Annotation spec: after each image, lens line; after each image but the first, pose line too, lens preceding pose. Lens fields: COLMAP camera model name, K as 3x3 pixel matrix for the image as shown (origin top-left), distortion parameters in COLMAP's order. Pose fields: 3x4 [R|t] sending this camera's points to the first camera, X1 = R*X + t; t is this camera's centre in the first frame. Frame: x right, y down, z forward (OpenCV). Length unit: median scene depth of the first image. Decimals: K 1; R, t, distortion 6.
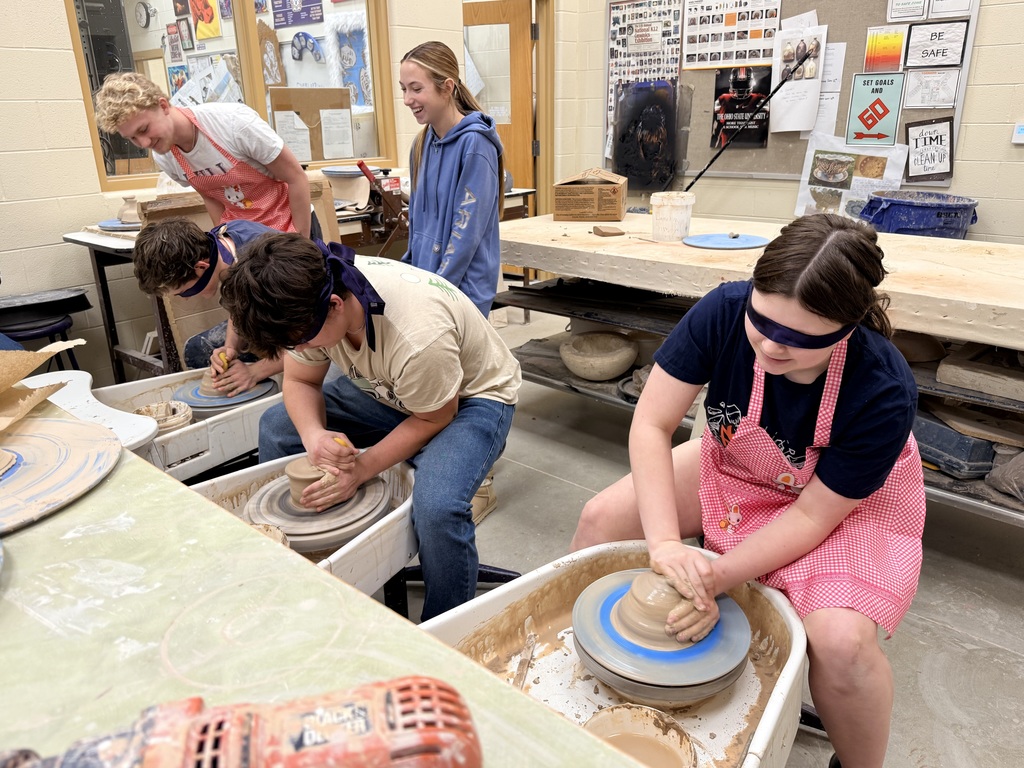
lens RADIAL K [[745.8, 0, 502.2], [0, 745.8, 346.6], [0, 0, 1]] dist [0.006660, -0.012480]
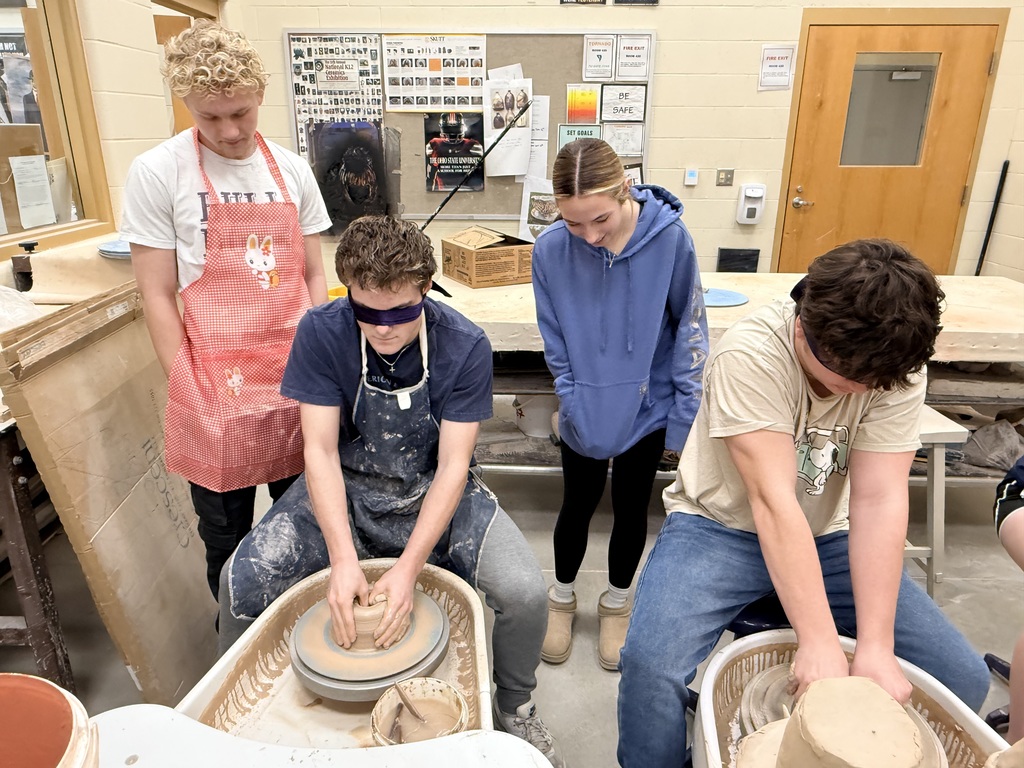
lens RADIAL K [[700.2, 0, 511.6], [0, 700.2, 381.7], [0, 0, 1]] dist [0.003597, -0.005899]
pose [[0.780457, -0.188043, 0.596261, -0.260666], [0.171787, 0.981488, 0.084677, -0.075962], [-0.601146, 0.036343, 0.798312, 0.187575]]
